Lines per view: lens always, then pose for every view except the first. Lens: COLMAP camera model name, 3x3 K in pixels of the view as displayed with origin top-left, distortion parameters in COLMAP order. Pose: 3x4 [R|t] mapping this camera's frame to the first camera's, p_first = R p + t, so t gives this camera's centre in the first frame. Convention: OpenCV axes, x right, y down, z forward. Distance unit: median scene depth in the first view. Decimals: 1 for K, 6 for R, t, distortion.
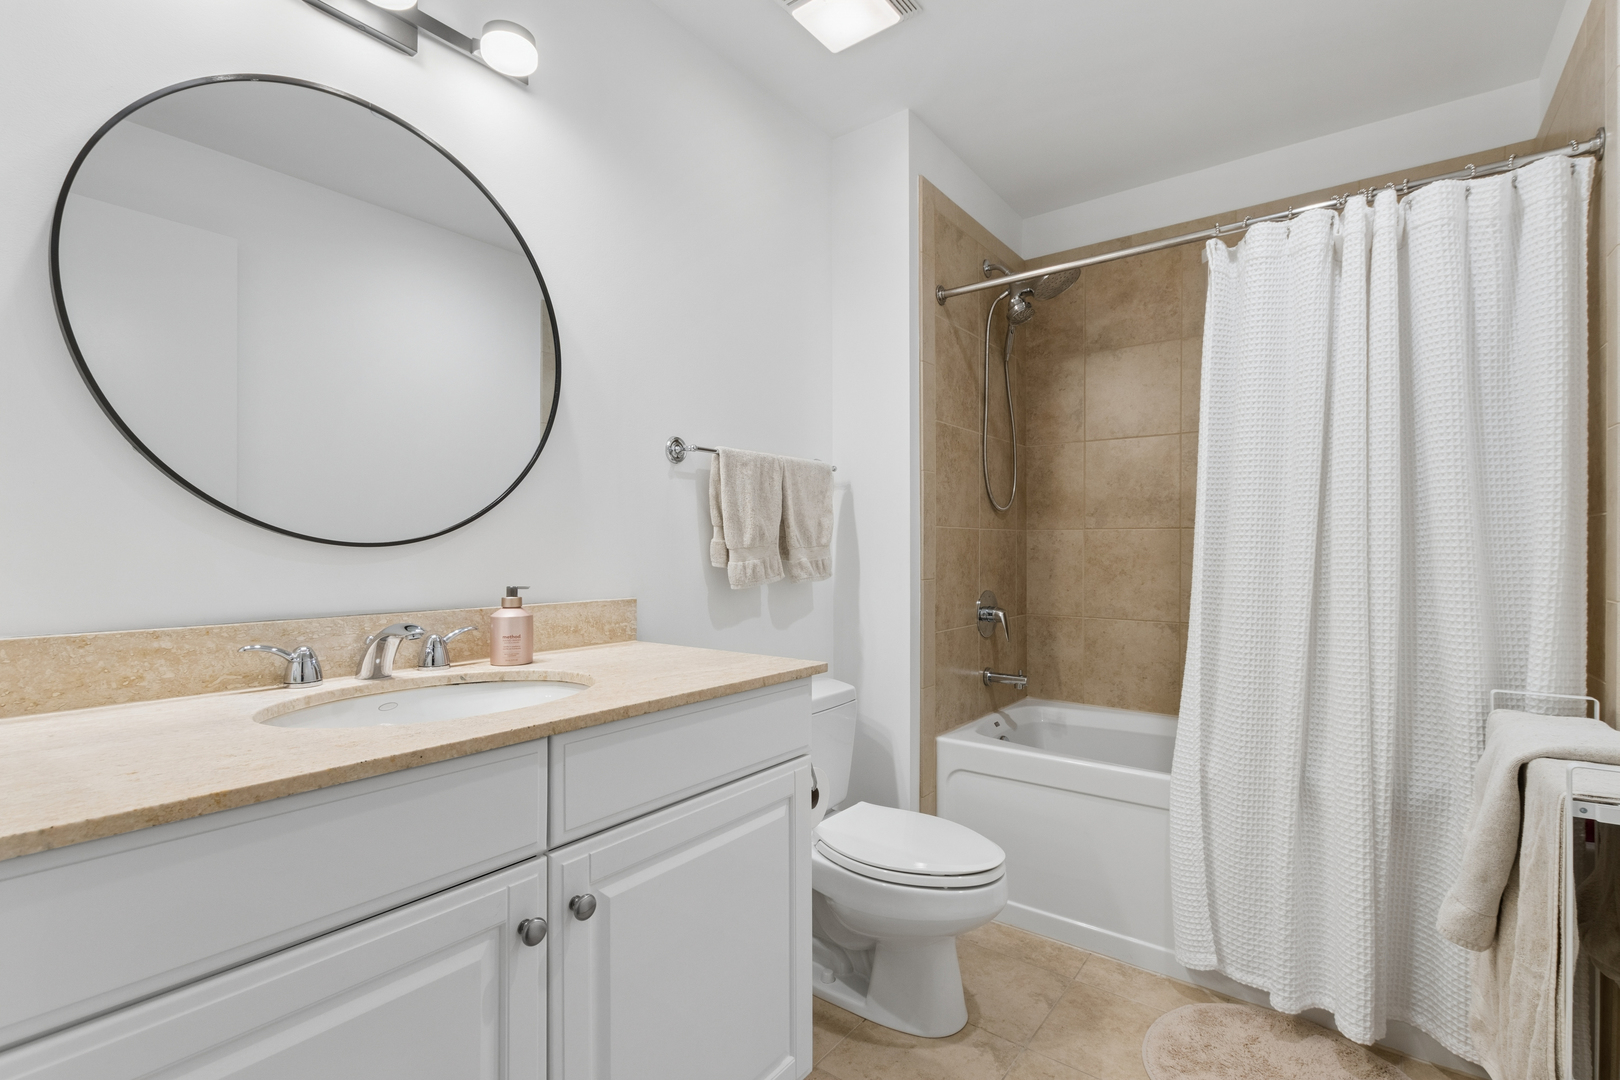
lens RADIAL K [[612.5, 0, 816.8], [0, 612.5, 546.9], [0, 0, 1]] dist [0.004675, 0.000156]
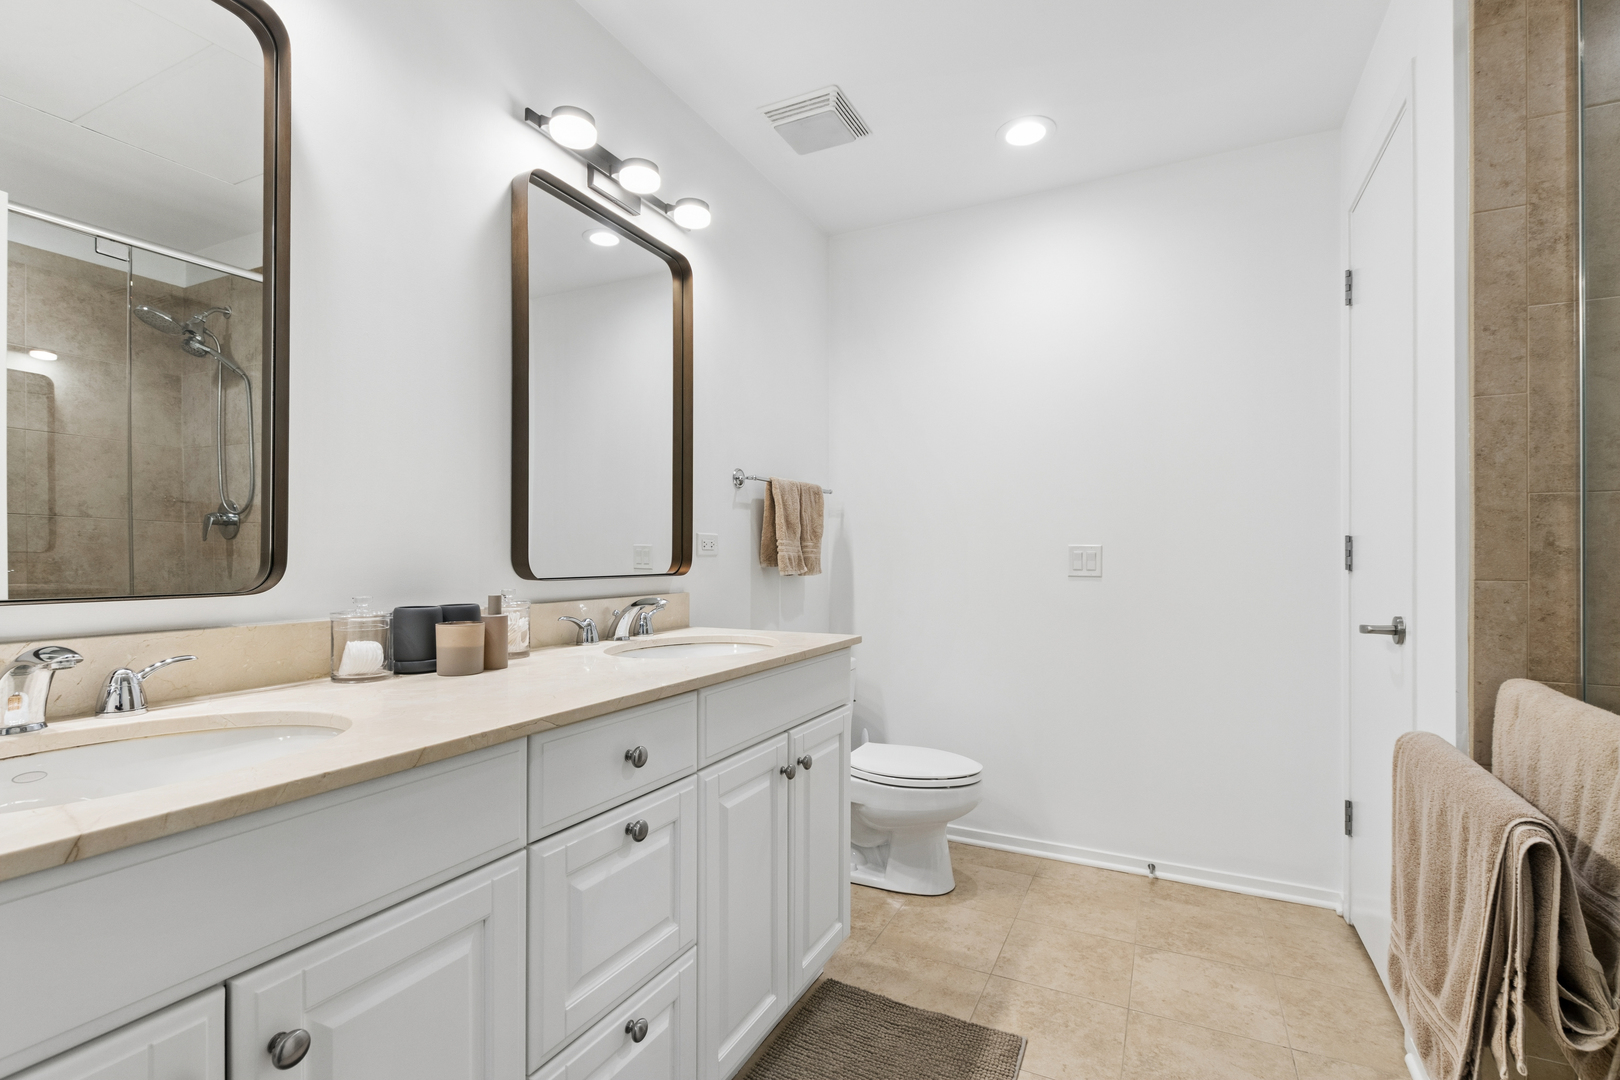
lens RADIAL K [[740.8, 0, 809.8], [0, 740.8, 549.1], [0, 0, 1]] dist [-0.000852, -0.002128]
pose [[0.971272, 0.000772, 0.237972, -0.409490], [-0.000457, 0.999999, -0.001381, -0.005515], [-0.237973, 0.001233, 0.971271, -0.488562]]
